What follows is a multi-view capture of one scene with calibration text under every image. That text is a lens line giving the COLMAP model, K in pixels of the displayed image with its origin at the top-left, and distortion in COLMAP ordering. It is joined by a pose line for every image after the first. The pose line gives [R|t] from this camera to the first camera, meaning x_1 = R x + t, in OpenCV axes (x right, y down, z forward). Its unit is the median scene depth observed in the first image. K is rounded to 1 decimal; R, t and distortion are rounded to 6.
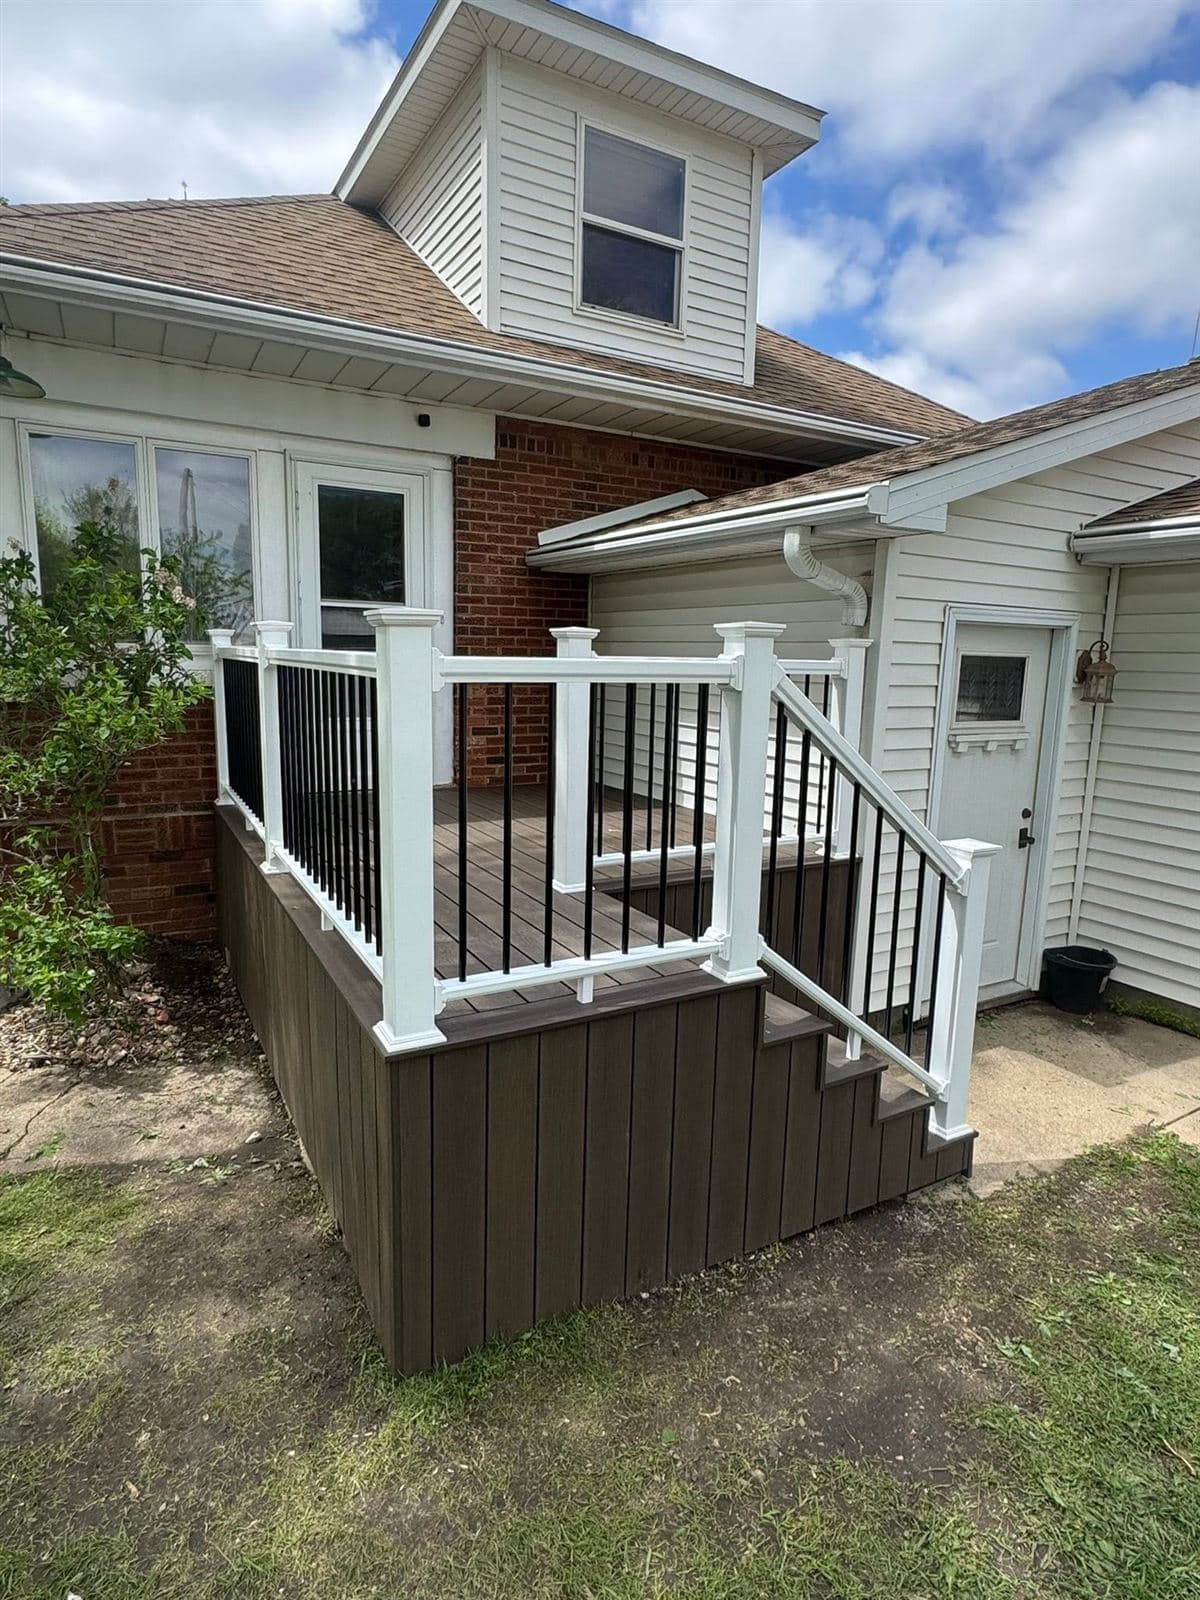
lens RADIAL K [[886.1, 0, 600.0], [0, 886.1, 799.0], [0, 0, 1]] dist [-0.000025, -0.001440]
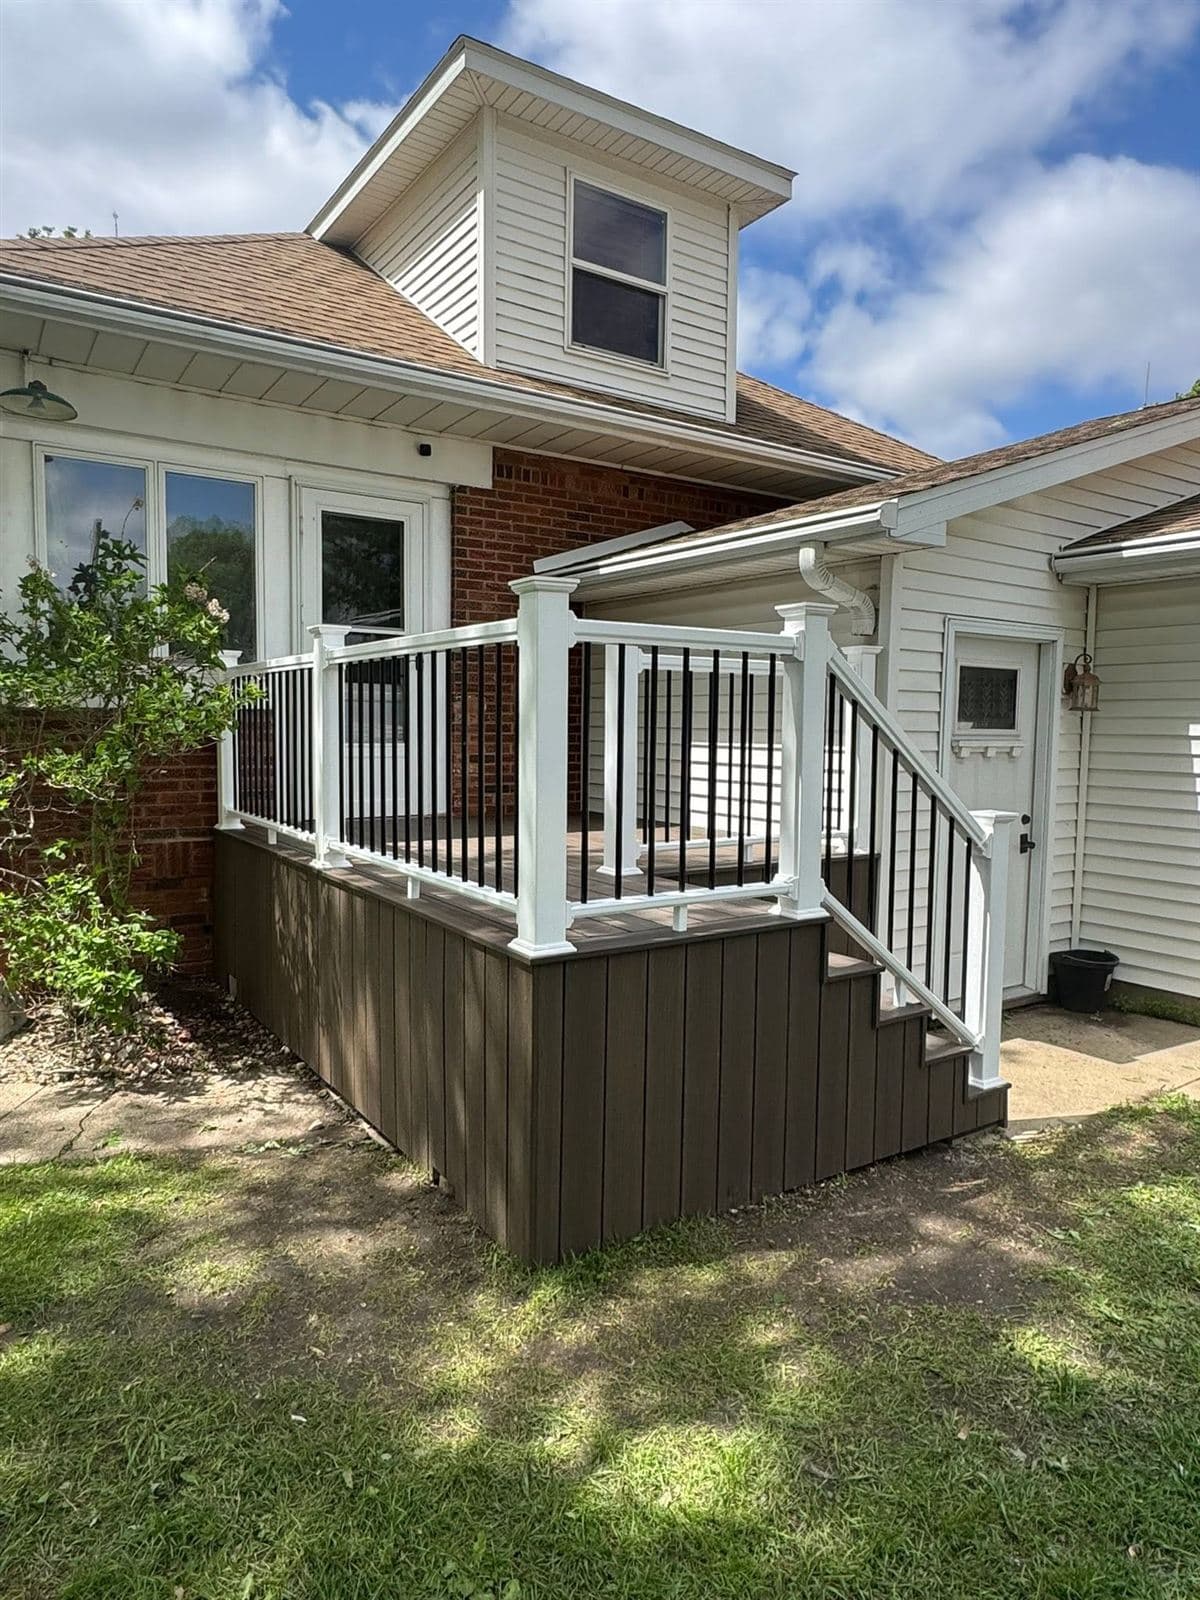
lens RADIAL K [[1019.0, 0, 597.7], [0, 1019.0, 802.4], [0, 0, 1]] dist [-0.003200, 0.001356]
pose [[0.996875, -0.015875, 0.077388, -0.120147], [0.022680, 0.995873, -0.087873, 0.097049], [-0.075674, 0.089353, 0.993121, -0.161904]]
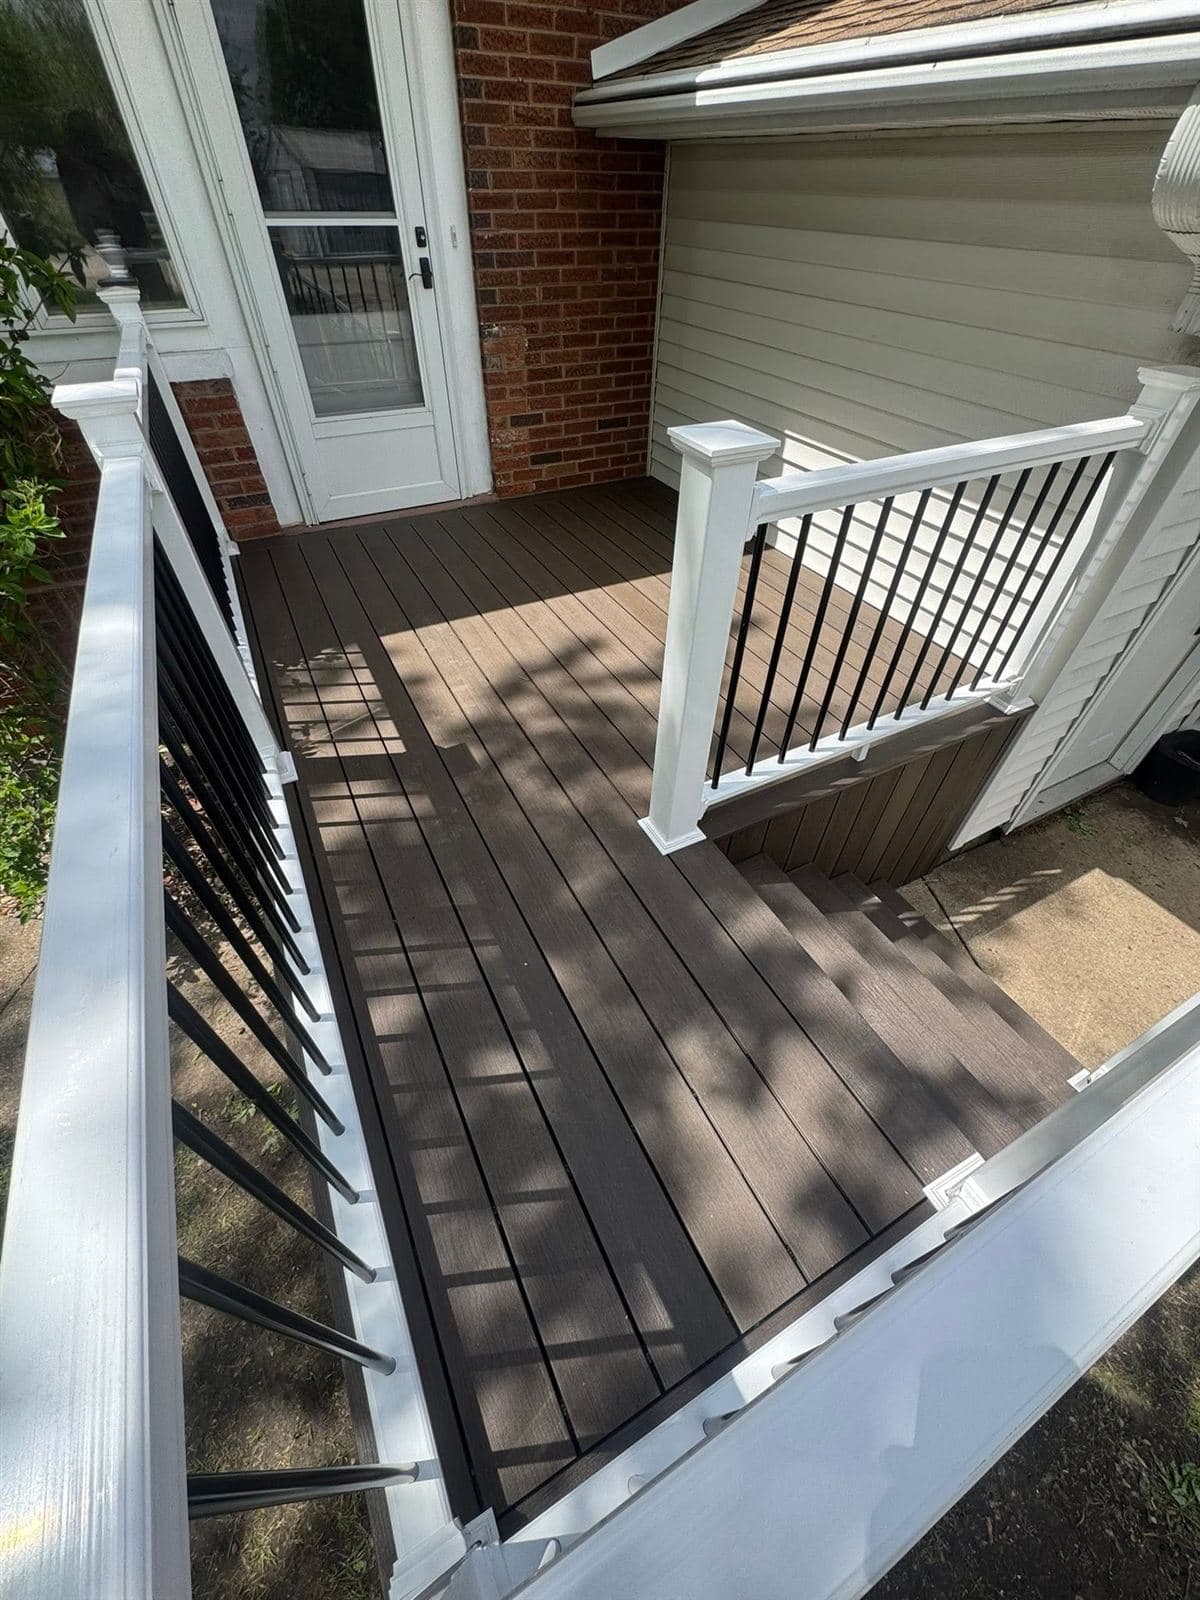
lens RADIAL K [[639.1, 0, 603.8], [0, 639.1, 794.6], [0, 0, 1]] dist [-0.001113, -0.000257]
pose [[0.999729, 0.014190, -0.018475, -0.061490], [-0.001213, 0.823694, 0.567034, -0.169598], [0.023264, -0.566857, 0.823487, 0.459424]]
